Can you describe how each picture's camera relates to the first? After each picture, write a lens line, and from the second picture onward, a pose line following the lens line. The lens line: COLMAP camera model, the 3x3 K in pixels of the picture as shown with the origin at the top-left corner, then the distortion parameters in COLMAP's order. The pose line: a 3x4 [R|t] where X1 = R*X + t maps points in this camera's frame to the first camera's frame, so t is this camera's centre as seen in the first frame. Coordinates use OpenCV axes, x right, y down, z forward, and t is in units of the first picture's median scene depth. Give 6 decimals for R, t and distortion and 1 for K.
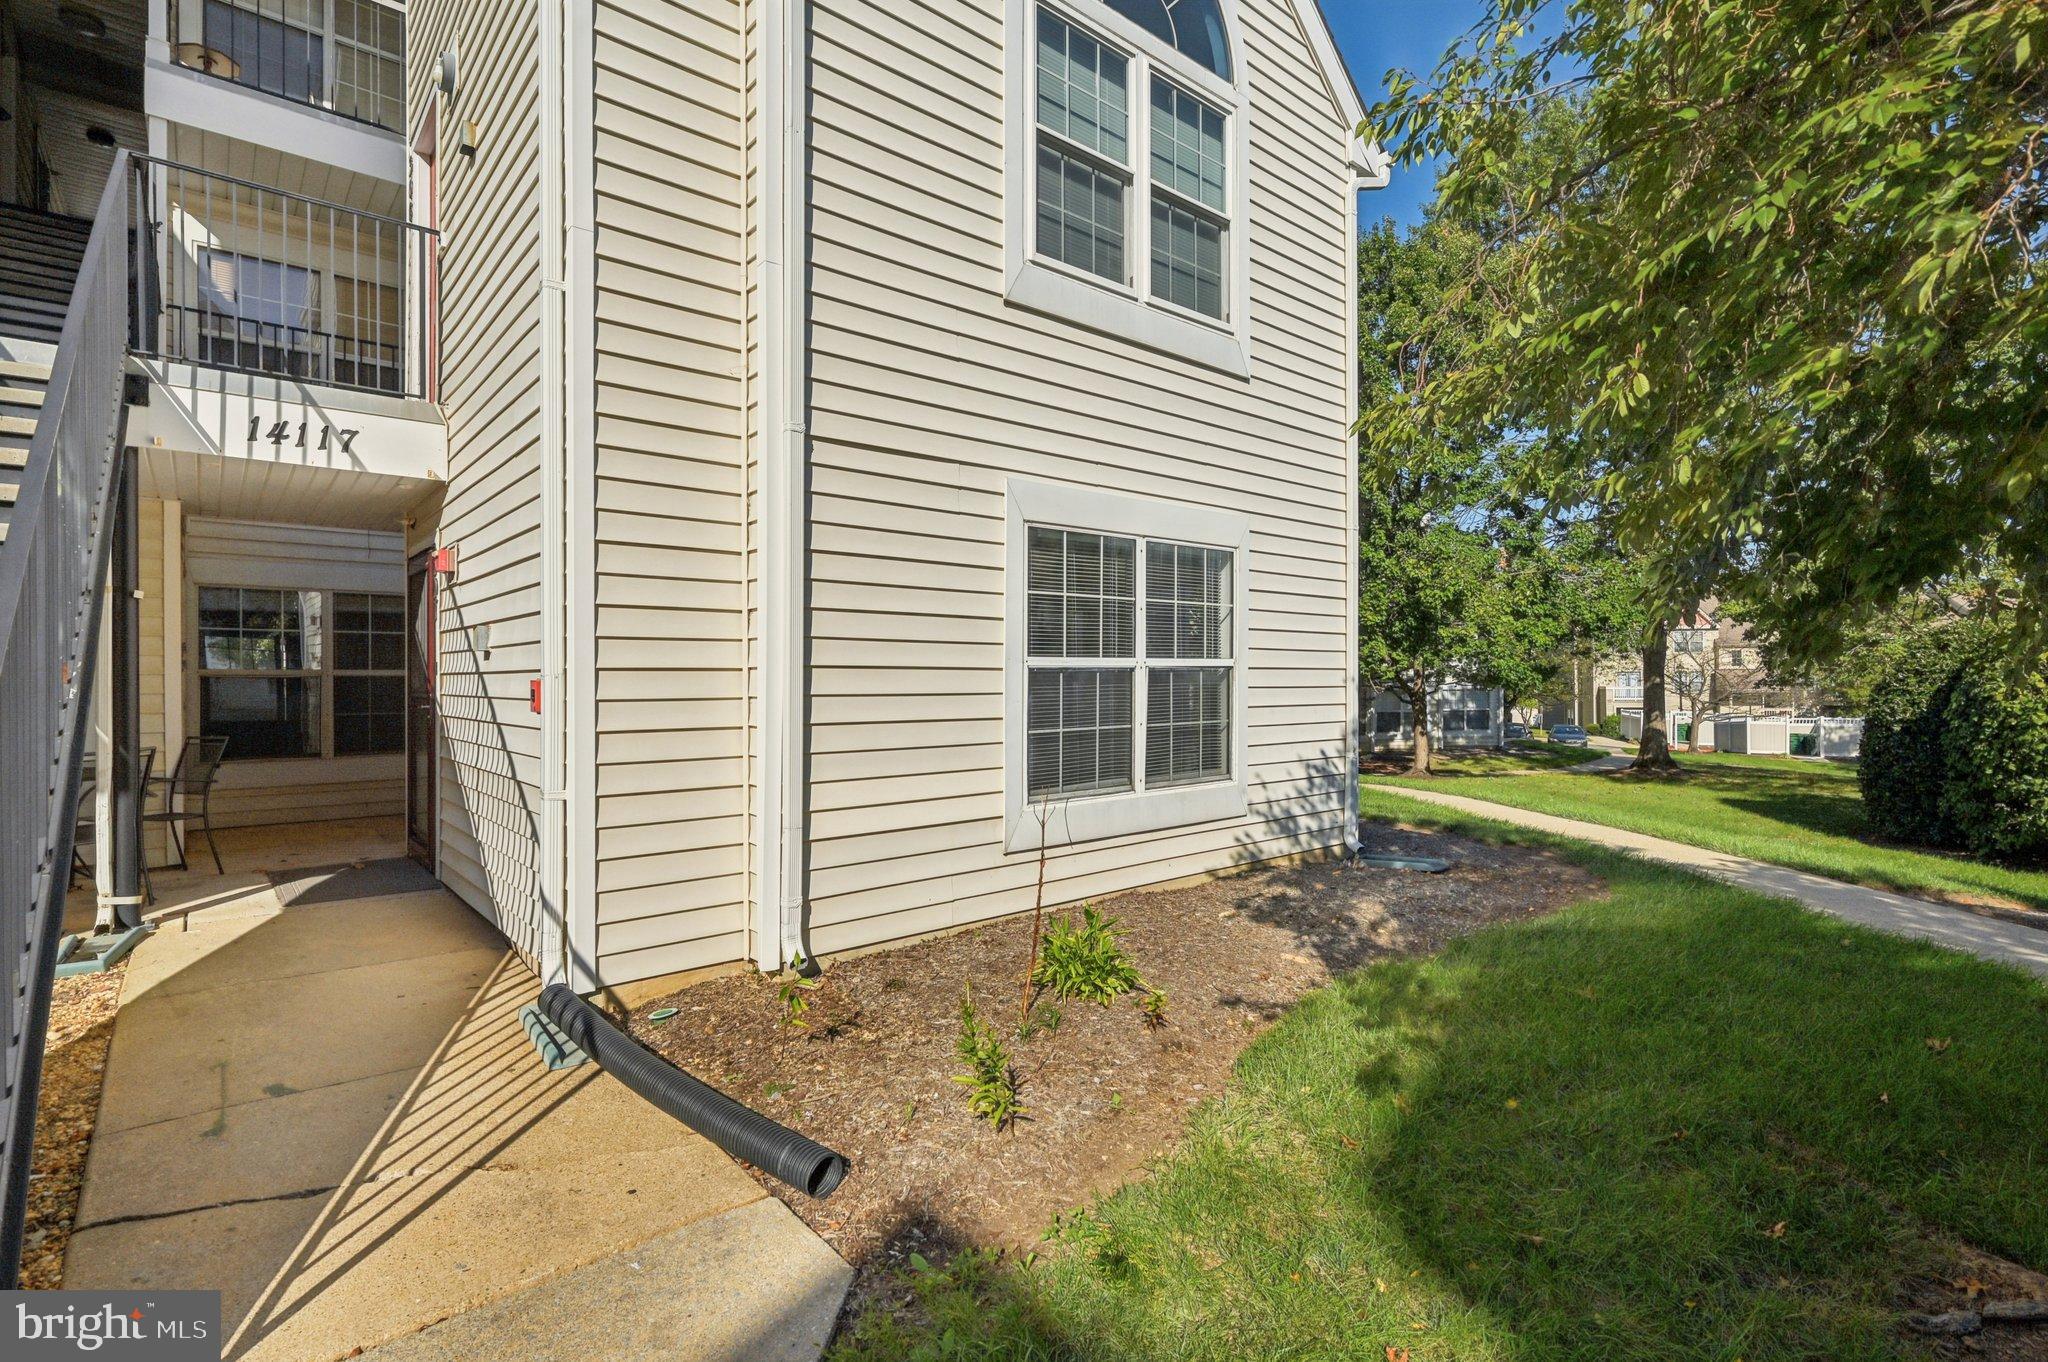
lens RADIAL K [[962.0, 0, 1039.8], [0, 962.0, 669.4], [0, 0, 1]] dist [0.000377, 0.000094]
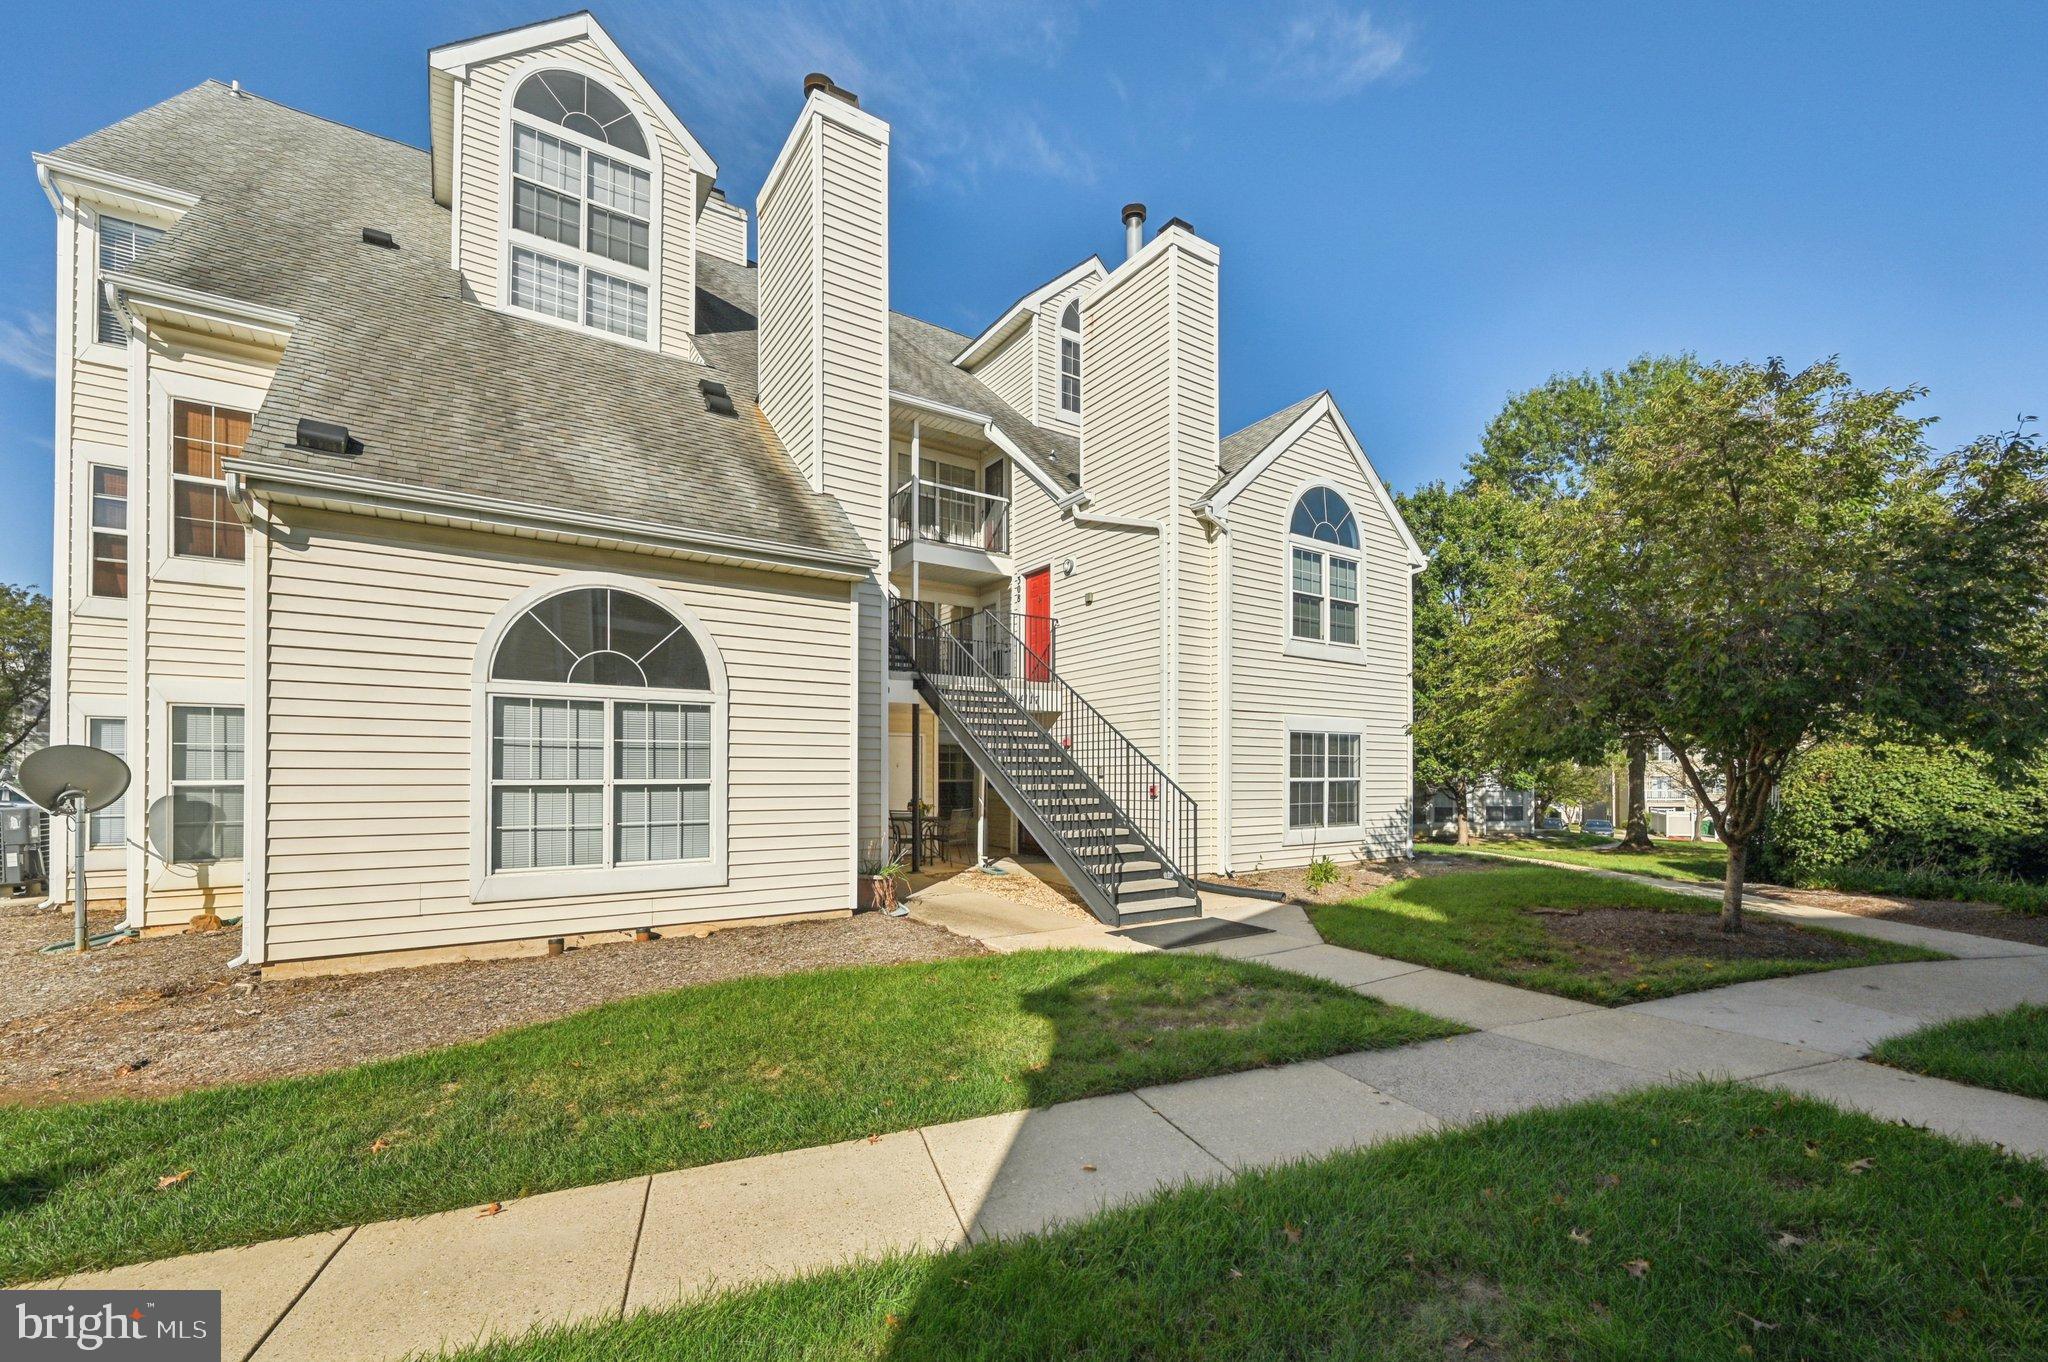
lens RADIAL K [[860.0, 0, 1024.5], [0, 860.0, 765.7], [0, 0, 1]] dist [-0.002441, 0.000035]
pose [[0.993048, 0.001034, -0.117702, -0.440839], [-0.001701, 0.999983, -0.005566, -0.029435], [0.117694, 0.005727, 0.993033, -1.448416]]
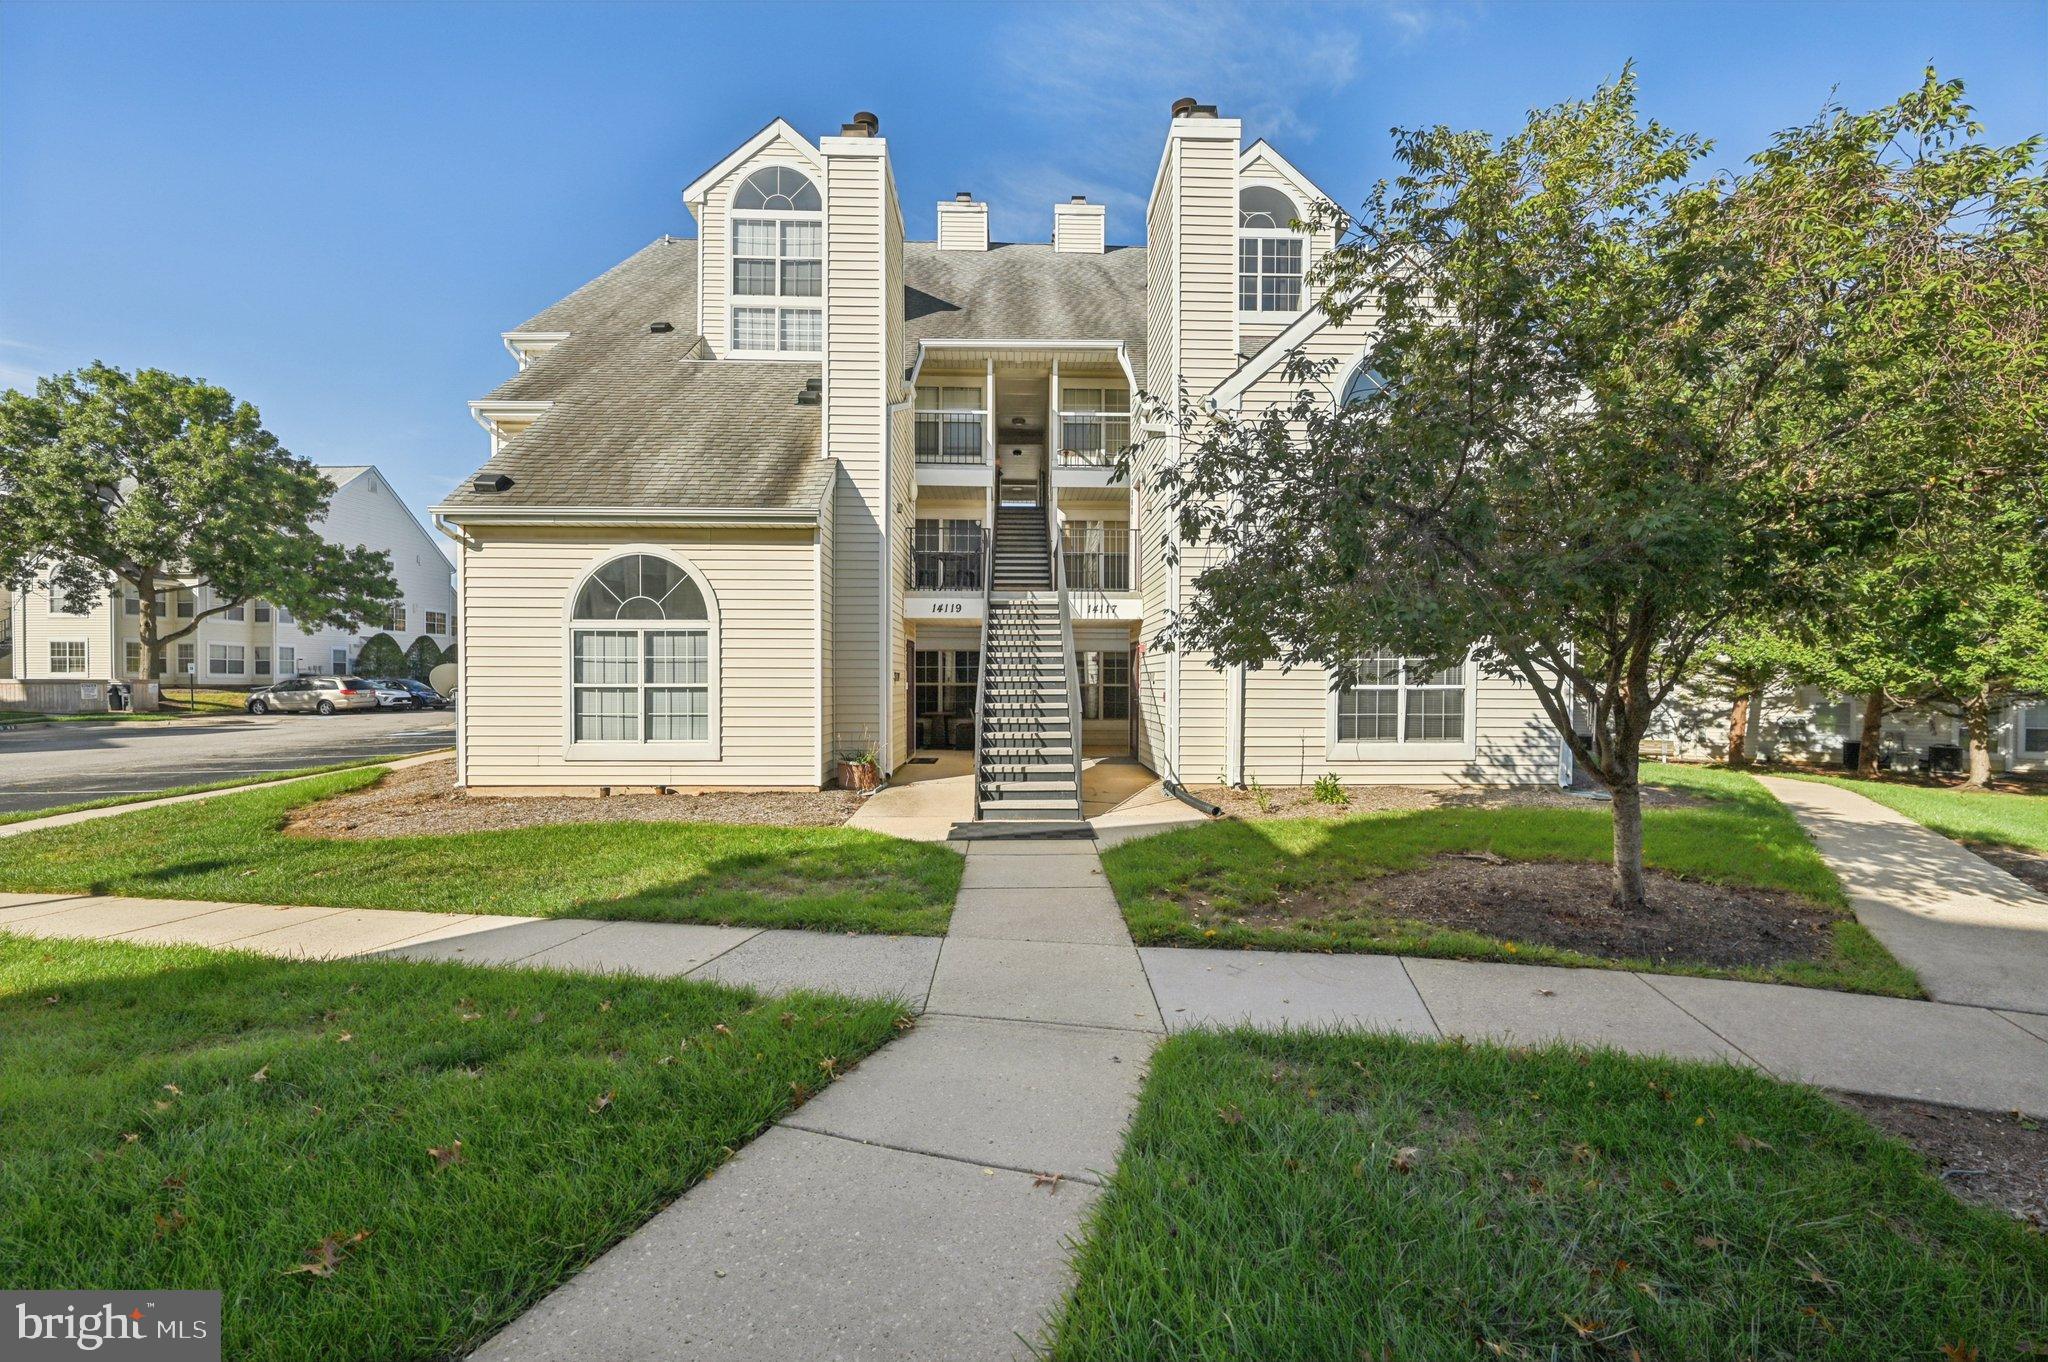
lens RADIAL K [[824.1, 0, 1024.0], [0, 824.1, 681.0], [0, 0, 1]] dist [0.000936, 0.000081]
pose [[0.763155, 0.006647, -0.646181, 0.680894], [-0.000460, 0.999952, 0.009743, -0.039615], [0.646215, -0.007139, 0.763122, -1.069047]]
